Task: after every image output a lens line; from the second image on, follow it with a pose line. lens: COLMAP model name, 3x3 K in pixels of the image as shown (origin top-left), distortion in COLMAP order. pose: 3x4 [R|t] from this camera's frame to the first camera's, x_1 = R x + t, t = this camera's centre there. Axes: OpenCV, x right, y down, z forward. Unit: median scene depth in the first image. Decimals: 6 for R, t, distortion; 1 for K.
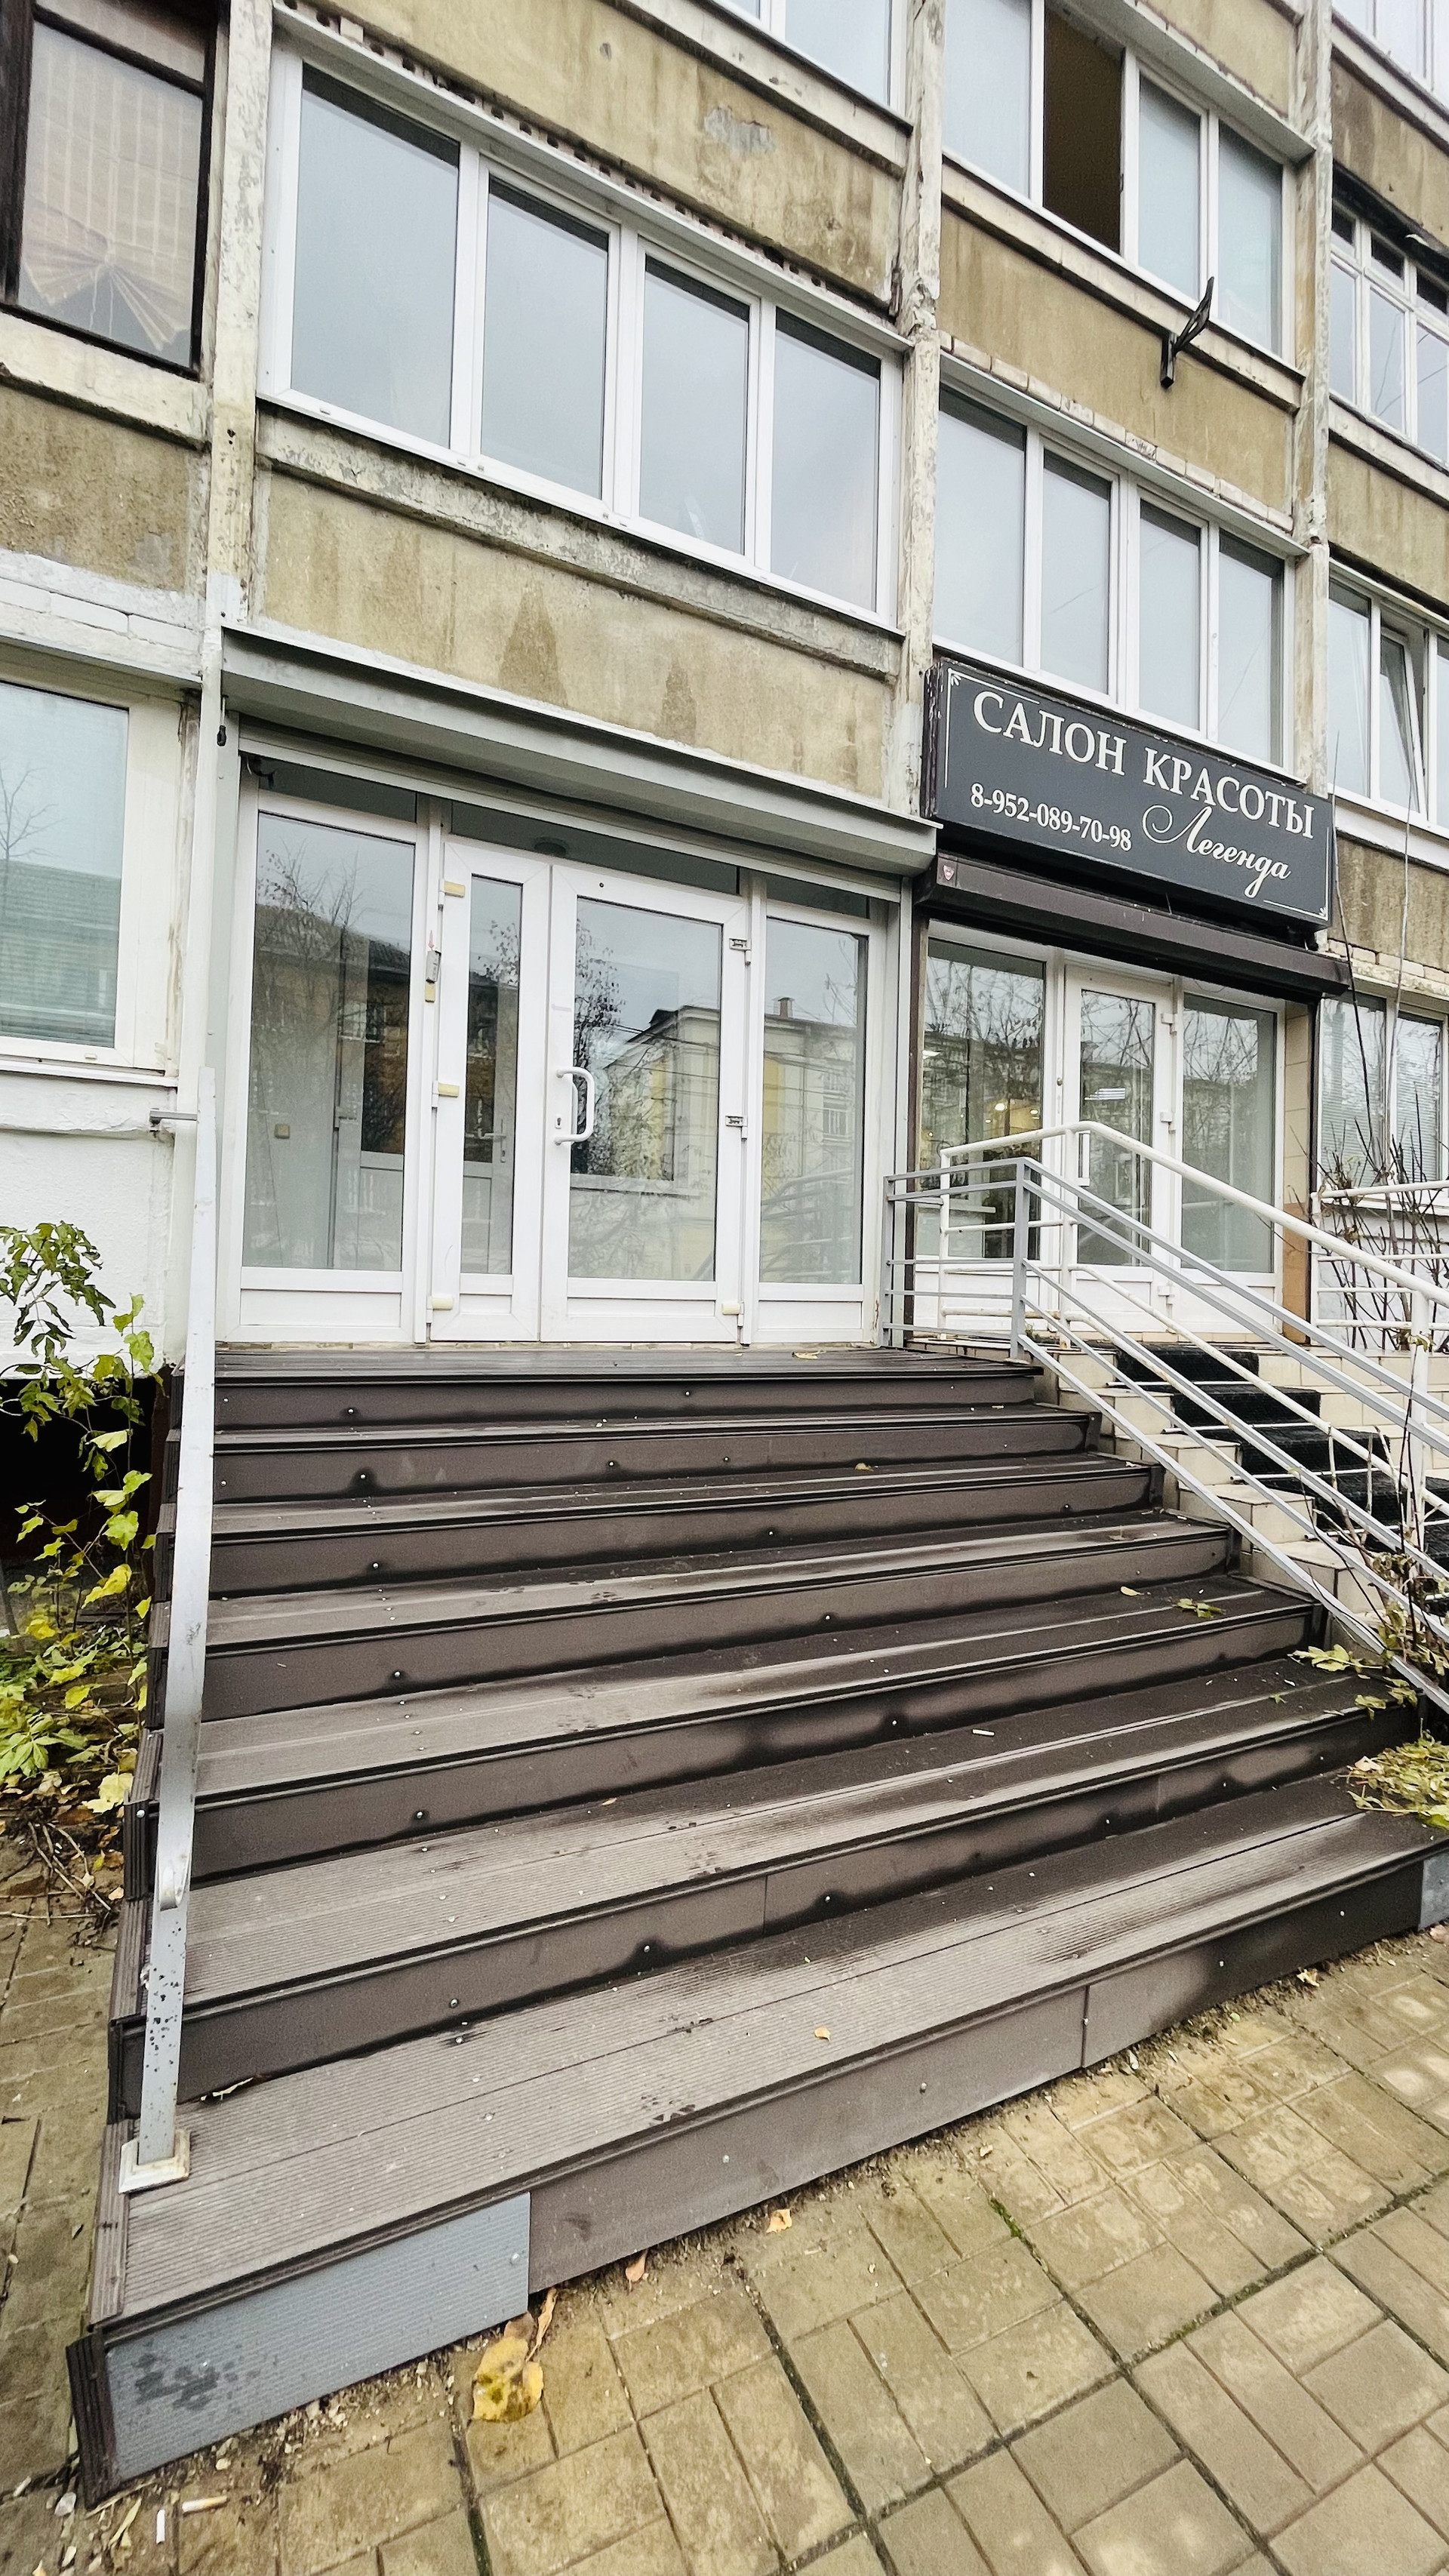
lens RADIAL K [[1053.9, 0, 733.9], [0, 1053.9, 1277.2], [0, 0, 1]] dist [-0.000305, -0.000719]
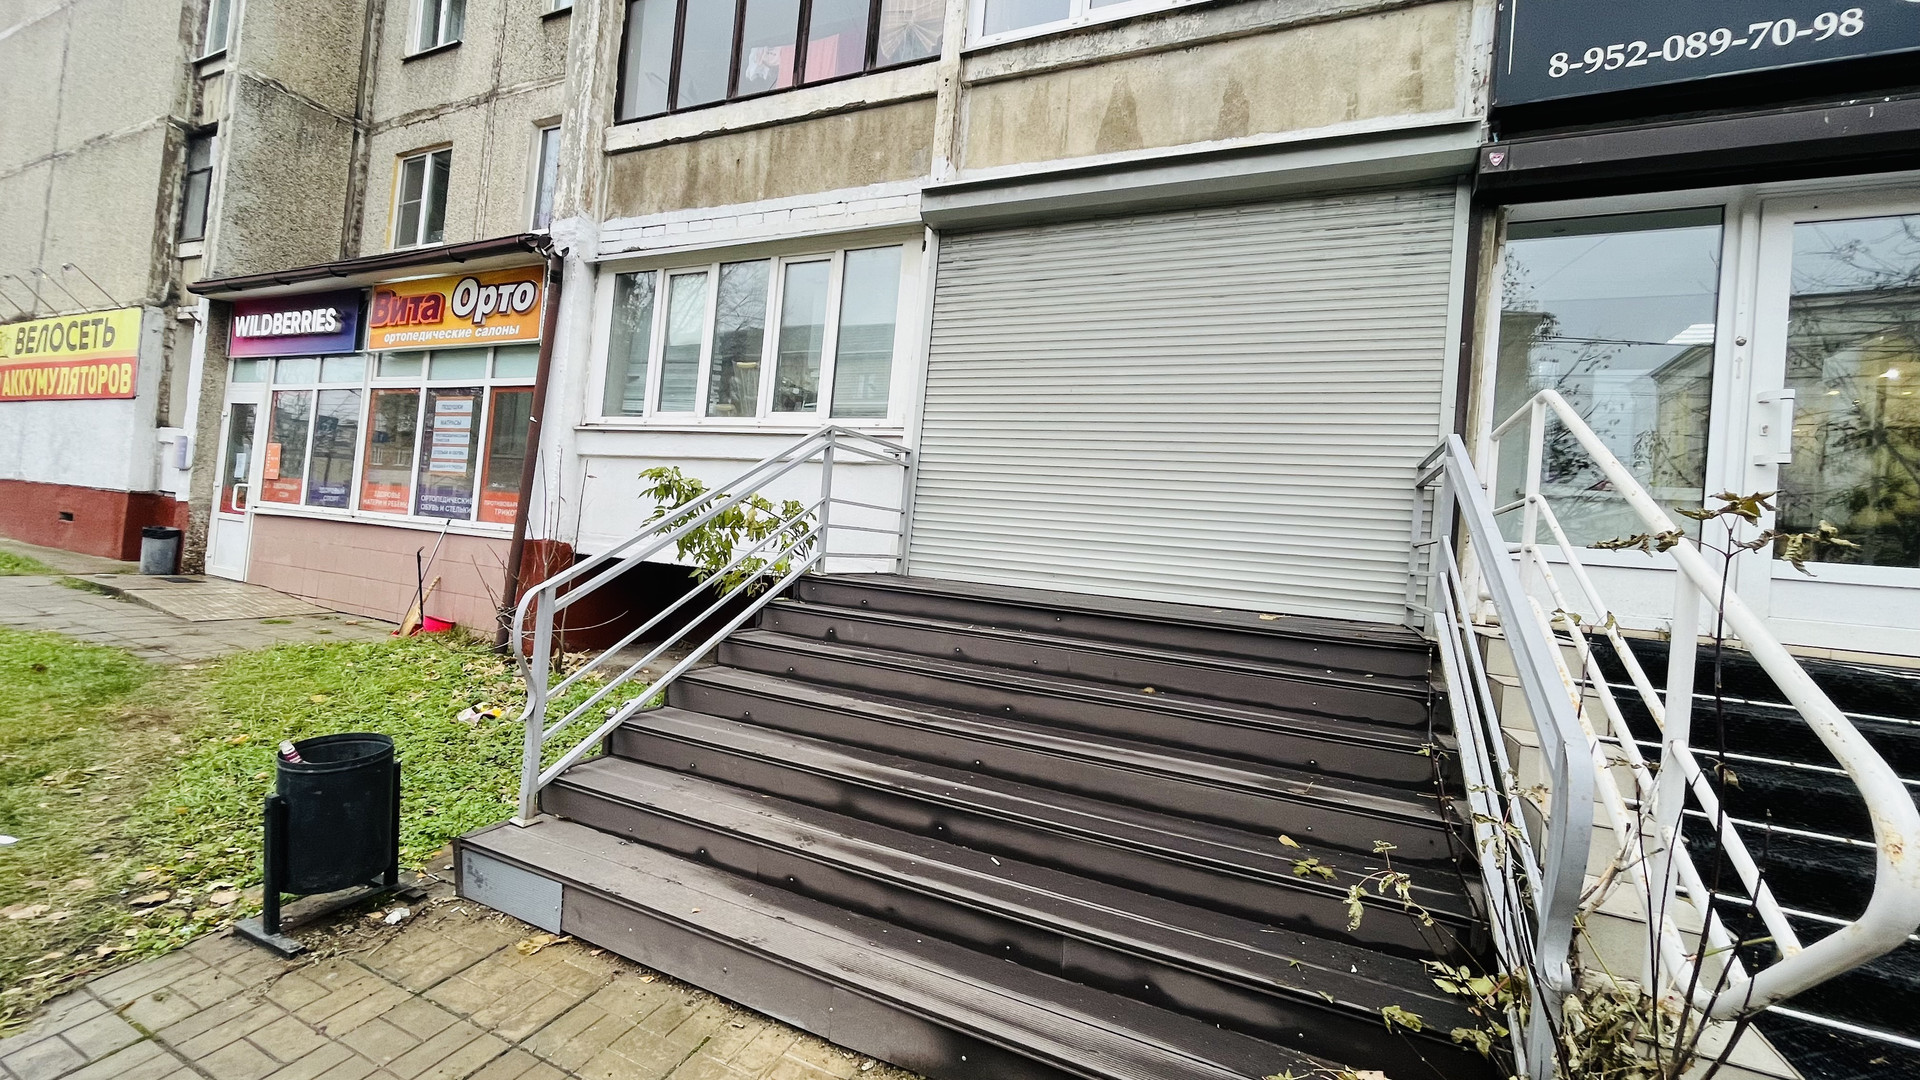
lens RADIAL K [[785.6, 0, 952.7], [0, 785.6, 537.7], [0, 0, 1]] dist [-0.000305, -0.000719]
pose [[0.620963, 0.018641, -0.783618, 0.808720], [-0.054077, 0.998354, -0.019103, 0.032859], [0.781972, 0.054238, 0.620949, 0.253992]]
